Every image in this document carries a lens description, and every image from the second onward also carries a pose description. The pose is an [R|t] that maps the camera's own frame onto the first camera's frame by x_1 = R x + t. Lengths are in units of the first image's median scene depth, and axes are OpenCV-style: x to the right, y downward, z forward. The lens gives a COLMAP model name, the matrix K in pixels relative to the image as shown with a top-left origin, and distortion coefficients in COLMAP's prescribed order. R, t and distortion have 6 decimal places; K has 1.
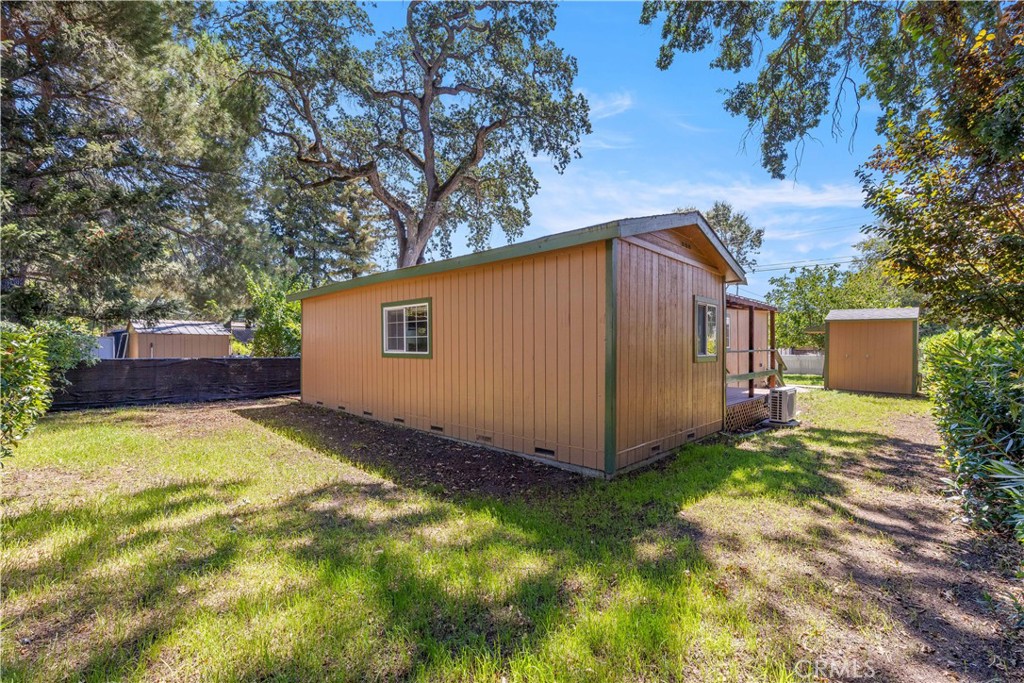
lens RADIAL K [[441.0, 0, 512.5], [0, 441.0, 347.8], [0, 0, 1]] dist [0.010056, -0.000585]
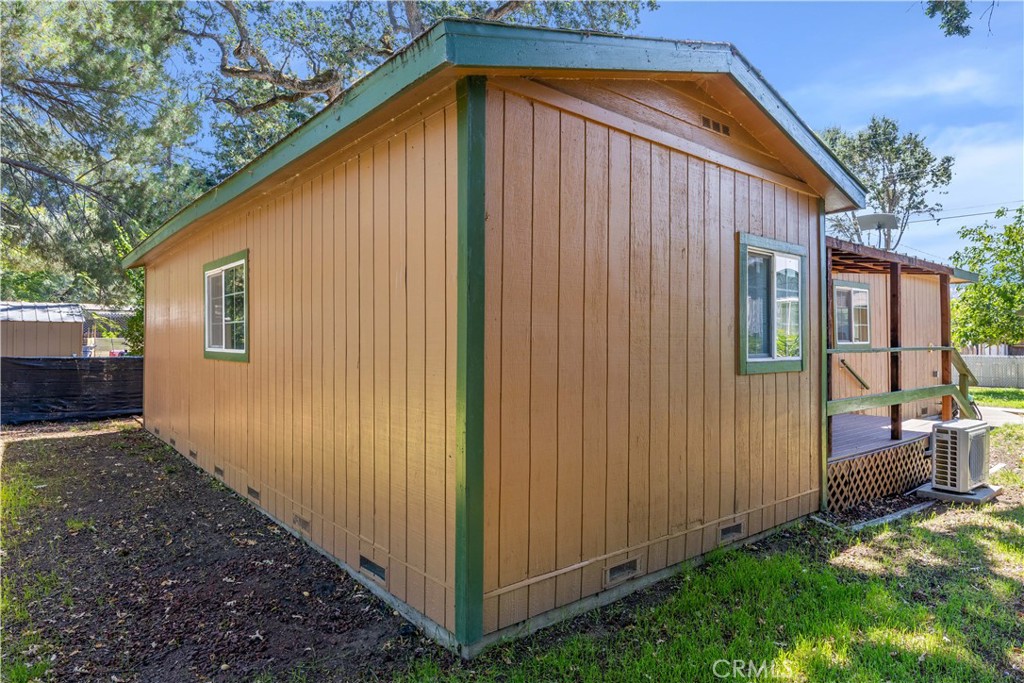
lens RADIAL K [[617.2, 0, 513.9], [0, 617.2, 333.0], [0, 0, 1]] dist [-0.002213, 0.006036]
pose [[0.993225, 0.000898, -0.116201, 0.203056], [-0.002791, 0.999866, -0.016130, 0.000211], [0.116171, 0.016345, 0.993095, 0.257932]]
